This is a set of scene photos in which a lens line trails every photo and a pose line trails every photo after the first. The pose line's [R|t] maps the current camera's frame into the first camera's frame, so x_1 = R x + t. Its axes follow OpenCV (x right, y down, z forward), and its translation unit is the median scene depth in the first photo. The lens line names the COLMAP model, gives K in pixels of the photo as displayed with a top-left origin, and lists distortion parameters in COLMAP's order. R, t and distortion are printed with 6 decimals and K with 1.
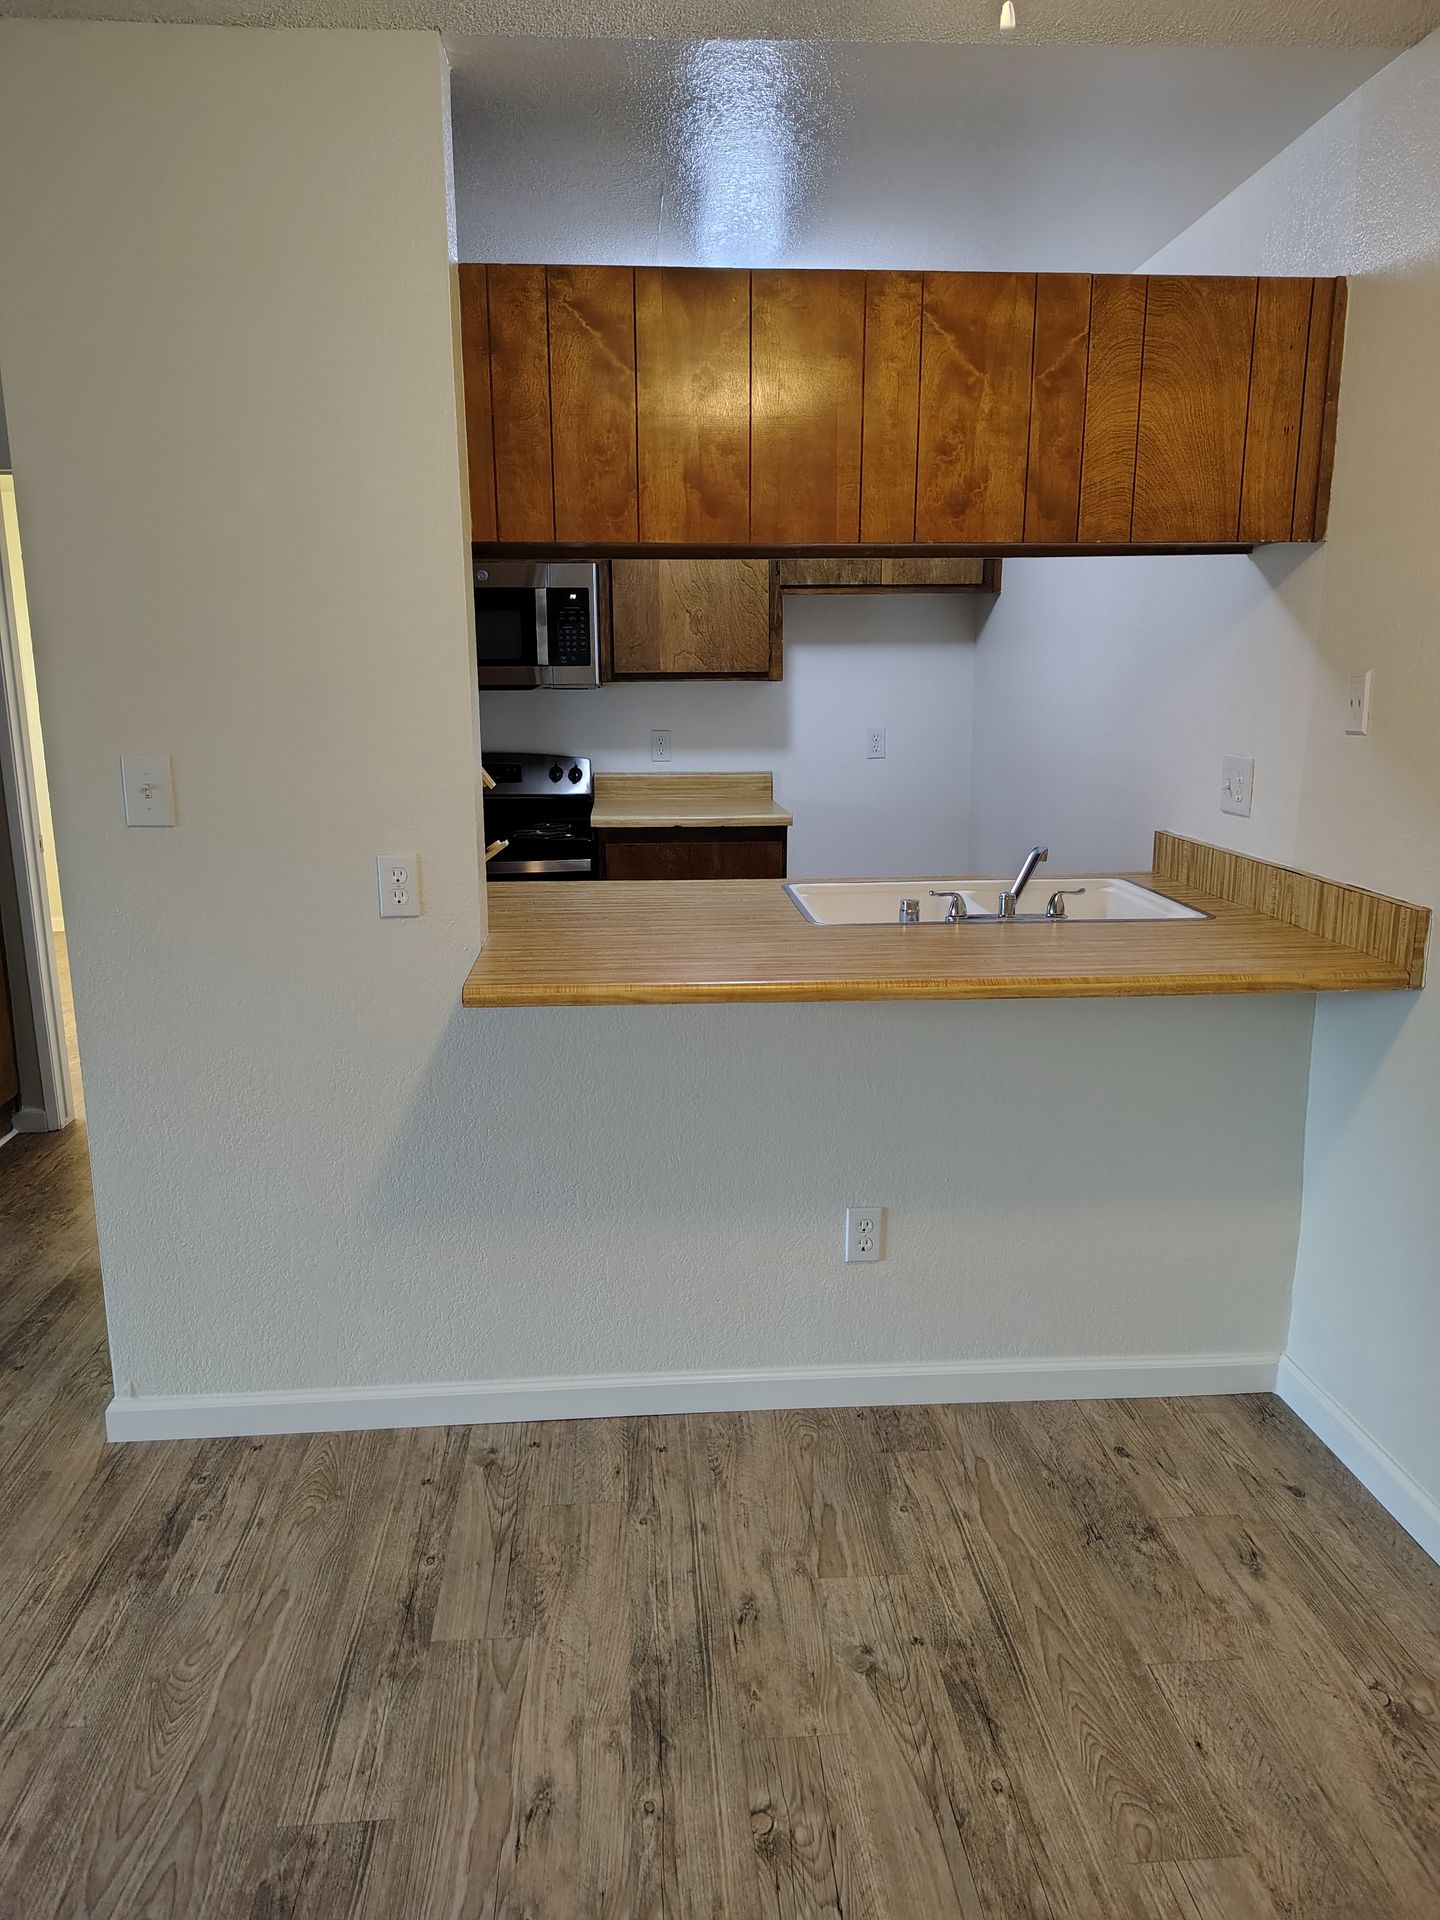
lens RADIAL K [[1300.2, 0, 710.2], [0, 1300.2, 967.0], [0, 0, 1]] dist [0.062210, -0.075351]
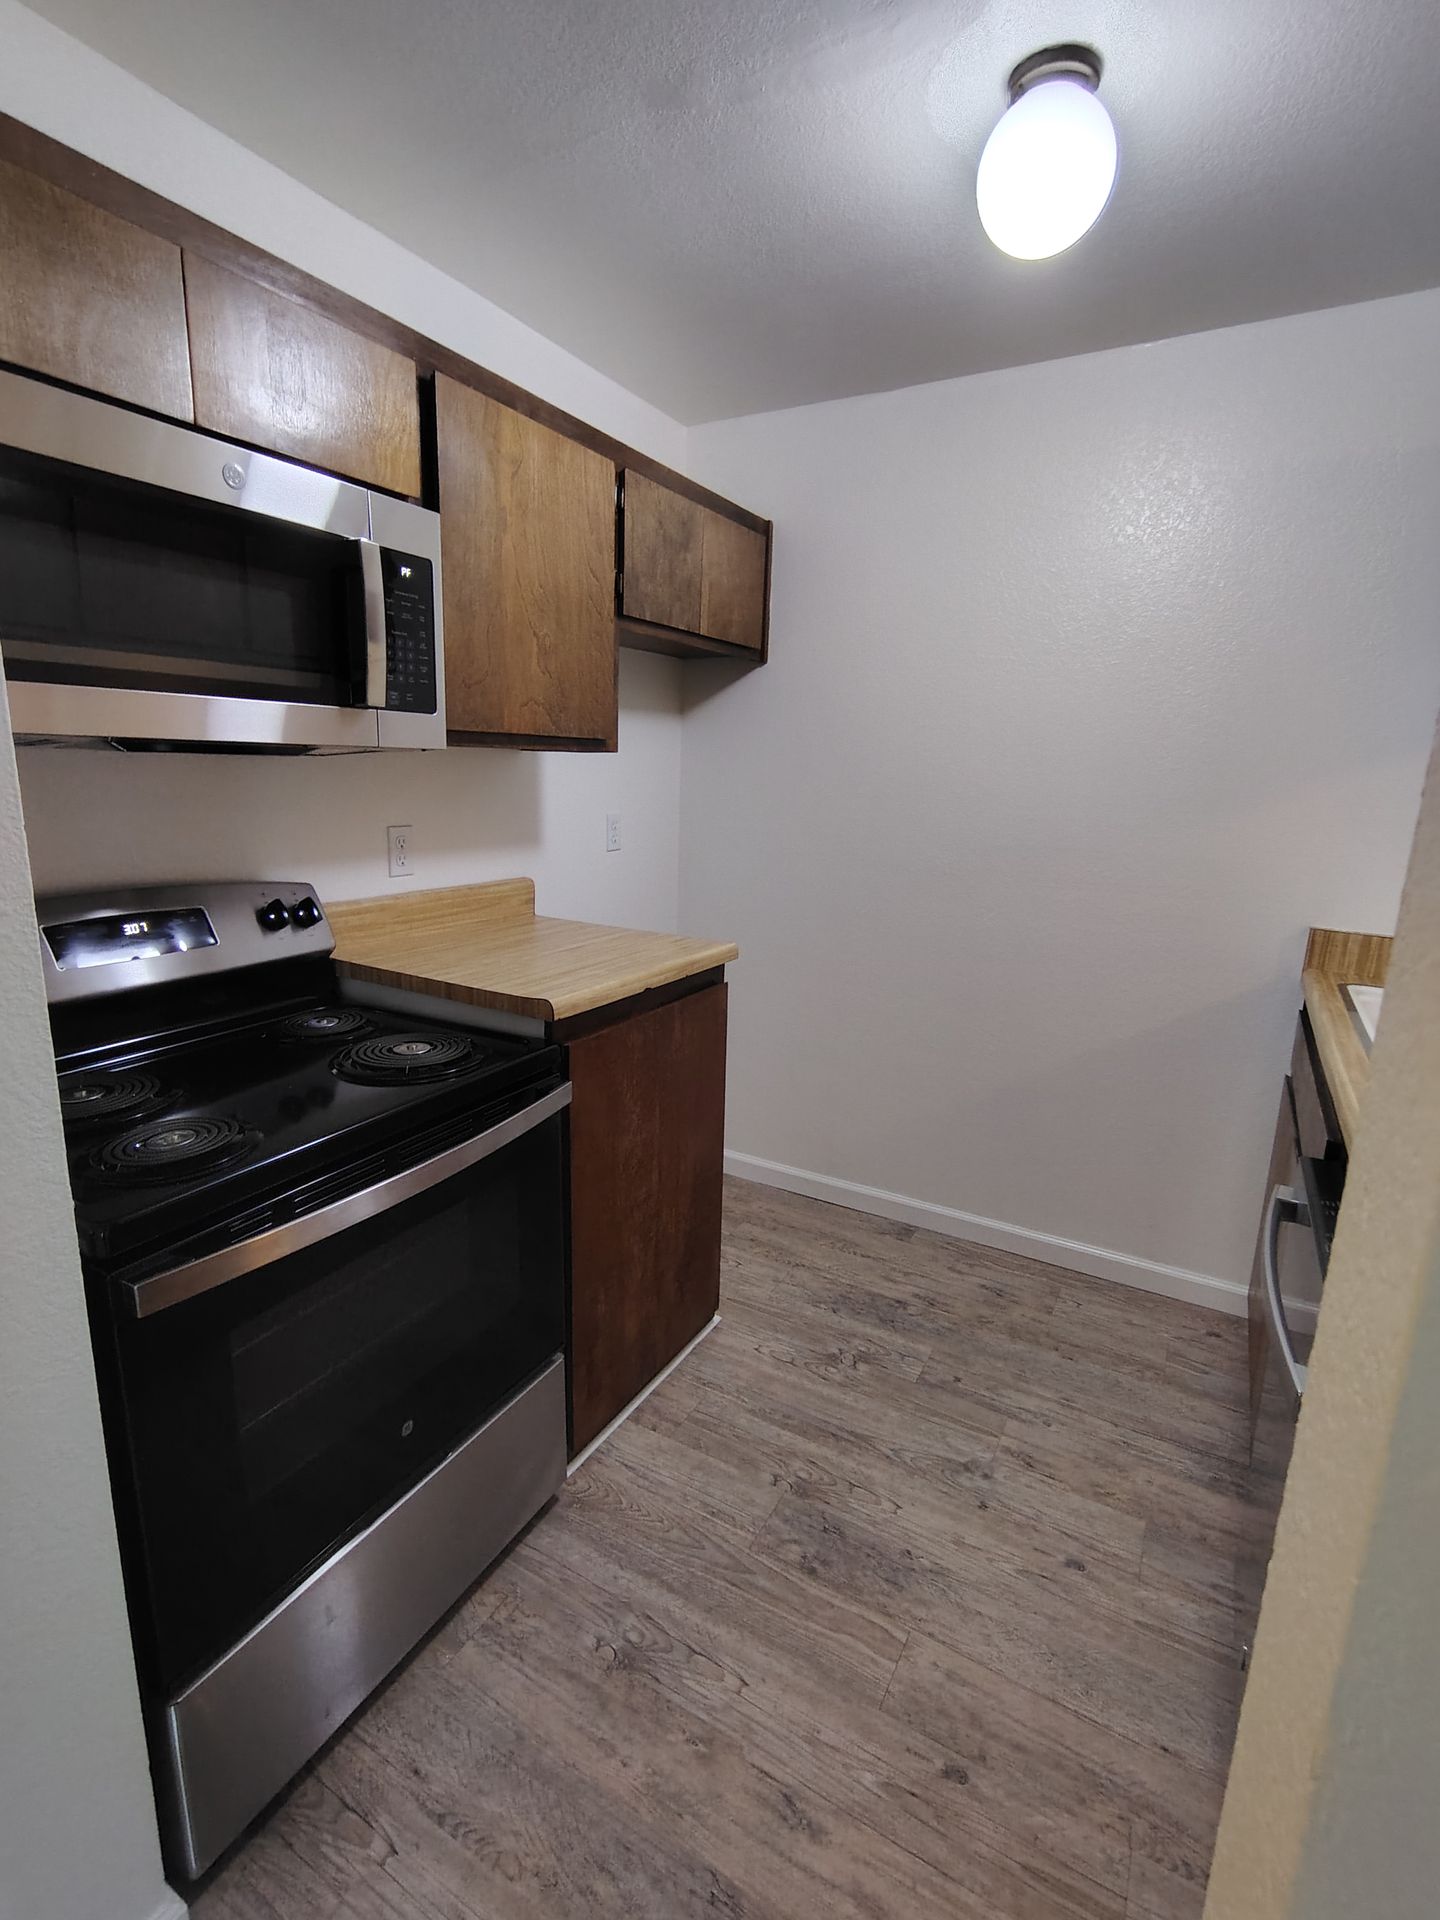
lens RADIAL K [[887.7, 0, 721.9], [0, 887.7, 958.4], [0, 0, 1]] dist [0.000483, -0.005439]
pose [[0.546977, -0.157992, 0.822104, -0.333799], [0.146042, 0.984979, 0.092126, -0.149496], [-0.824311, 0.069671, 0.561834, 0.708019]]
